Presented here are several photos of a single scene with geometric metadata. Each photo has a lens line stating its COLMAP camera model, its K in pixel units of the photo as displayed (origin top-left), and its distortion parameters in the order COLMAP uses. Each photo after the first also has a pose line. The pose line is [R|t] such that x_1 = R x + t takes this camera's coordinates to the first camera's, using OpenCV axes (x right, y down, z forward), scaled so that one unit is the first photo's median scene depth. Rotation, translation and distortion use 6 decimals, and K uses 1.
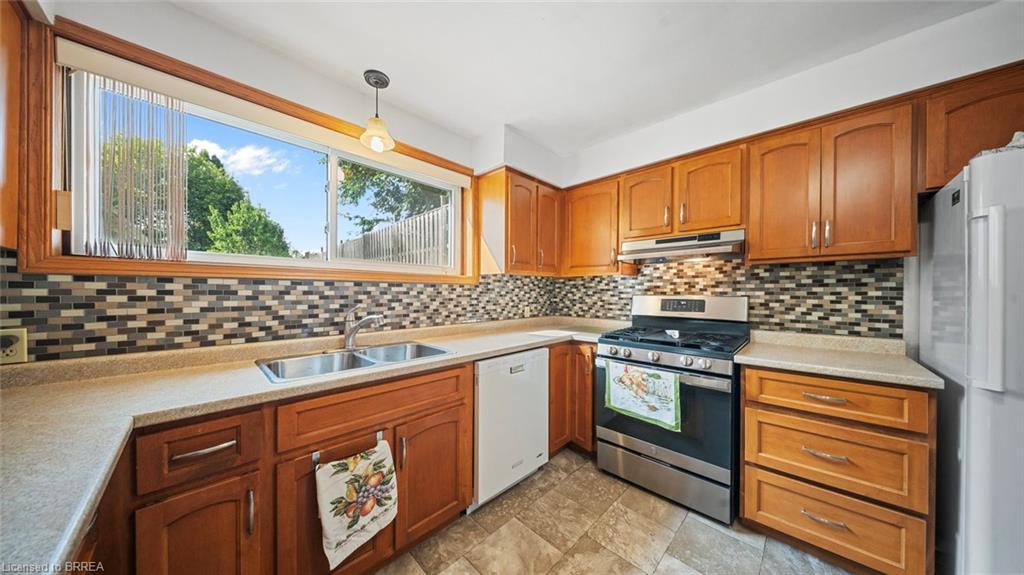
lens RADIAL K [[304.3, 0, 512.5], [0, 304.3, 293.8], [0, 0, 1]] dist [-0.004473, -0.000430]
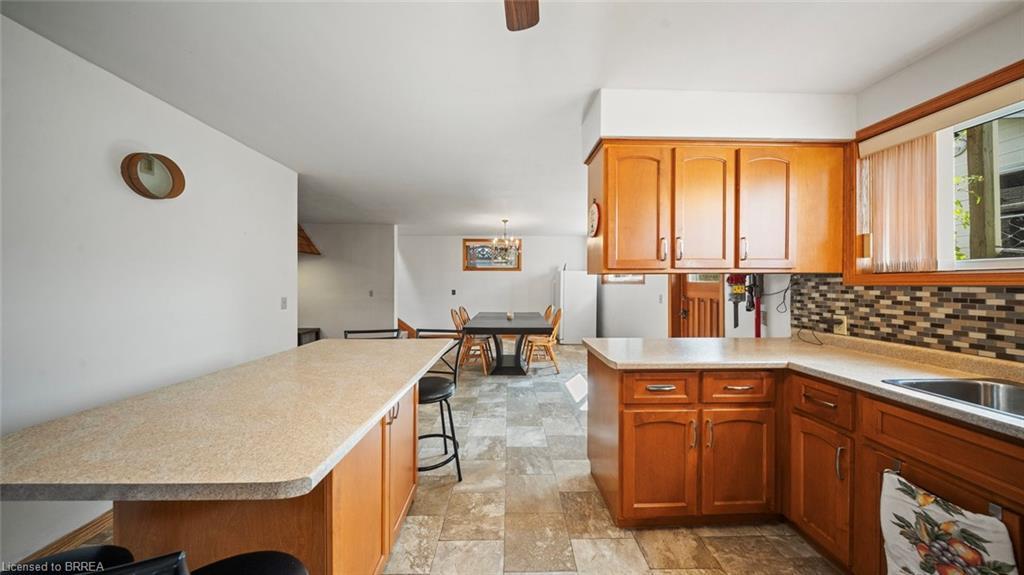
lens RADIAL K [[304.3, 0, 521.5], [0, 304.3, 282.8], [0, 0, 1]] dist [-0.004473, -0.000430]
pose [[-0.685177, -0.005977, -0.728352, 0.724593], [-0.009433, 0.999955, 0.000667, -0.047696], [0.728315, 0.007327, -0.685203, 0.580824]]
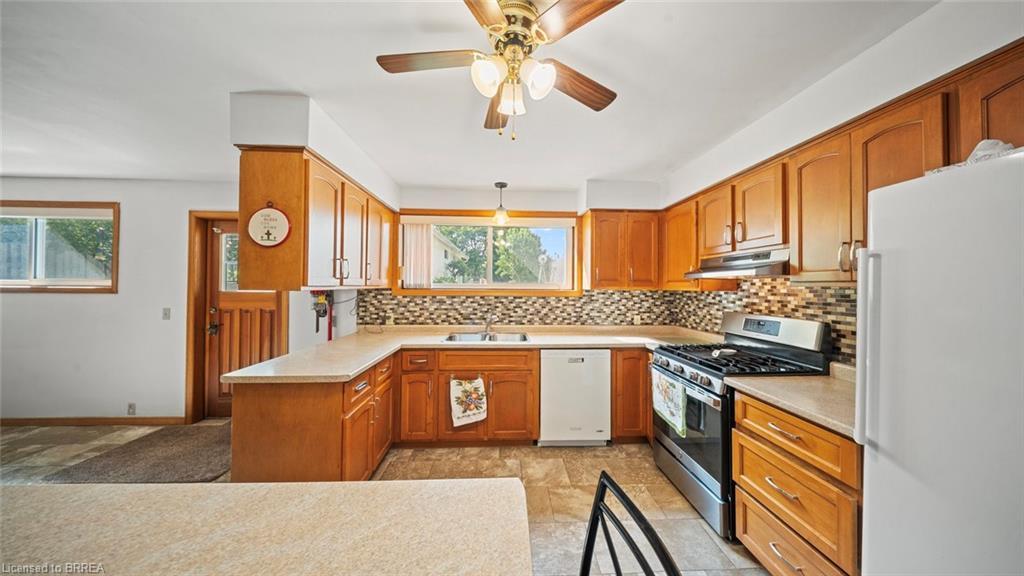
lens RADIAL K [[304.3, 0, 513.2], [0, 304.3, 283.5], [0, 0, 1]] dist [-0.004473, -0.000430]
pose [[0.730624, -0.005488, -0.682758, 0.977152], [-0.009572, 0.999787, -0.018279, -0.103028], [0.682713, 0.019891, 0.730416, -0.303902]]
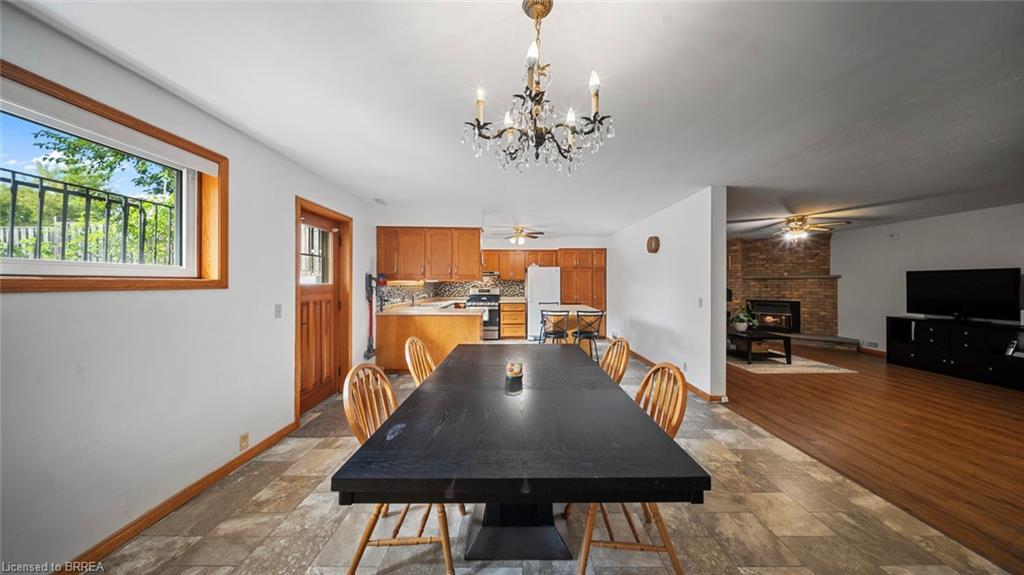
lens RADIAL K [[304.3, 0, 511.9], [0, 304.3, 282.7], [0, 0, 1]] dist [-0.004473, -0.000430]
pose [[0.730809, -0.002333, 0.682579, -2.395476], [0.007470, 0.999962, -0.004581, -0.057279], [-0.682542, 0.008447, 0.730798, -2.646342]]
